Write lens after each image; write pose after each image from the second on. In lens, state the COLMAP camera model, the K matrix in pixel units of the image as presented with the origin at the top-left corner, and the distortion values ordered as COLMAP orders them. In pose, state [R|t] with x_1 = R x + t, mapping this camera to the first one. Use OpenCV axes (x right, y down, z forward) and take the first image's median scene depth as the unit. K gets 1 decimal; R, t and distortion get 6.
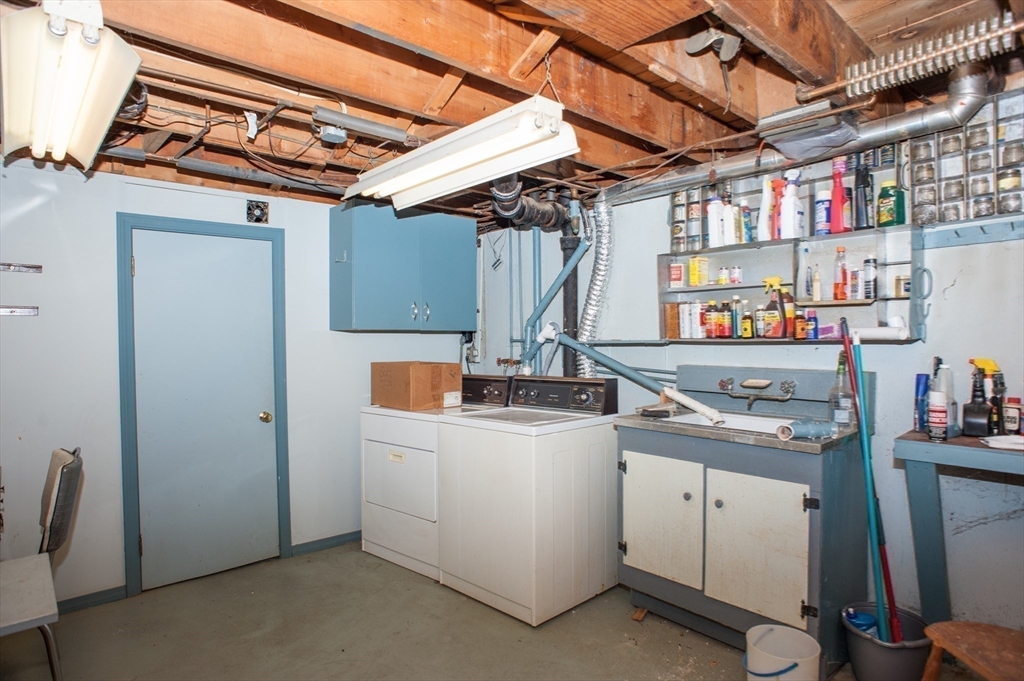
lens RADIAL K [[579.0, 0, 510.1], [0, 579.0, 344.5], [0, 0, 1]] dist [-0.104266, 0.069634]
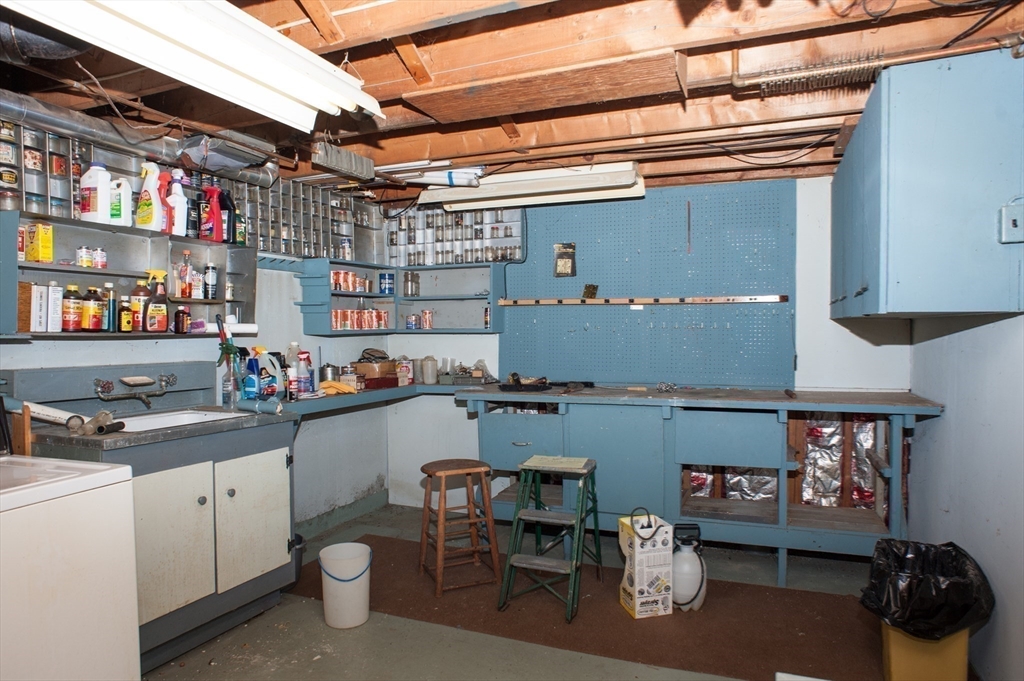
lens RADIAL K [[579.0, 0, 510.1], [0, 579.0, 344.5], [0, 0, 1]] dist [-0.104266, 0.069634]
pose [[-0.398052, -0.010867, 0.917299, -0.659734], [0.014335, 0.999734, 0.018064, 0.001555], [-0.917251, 0.020340, -0.397790, 0.812422]]
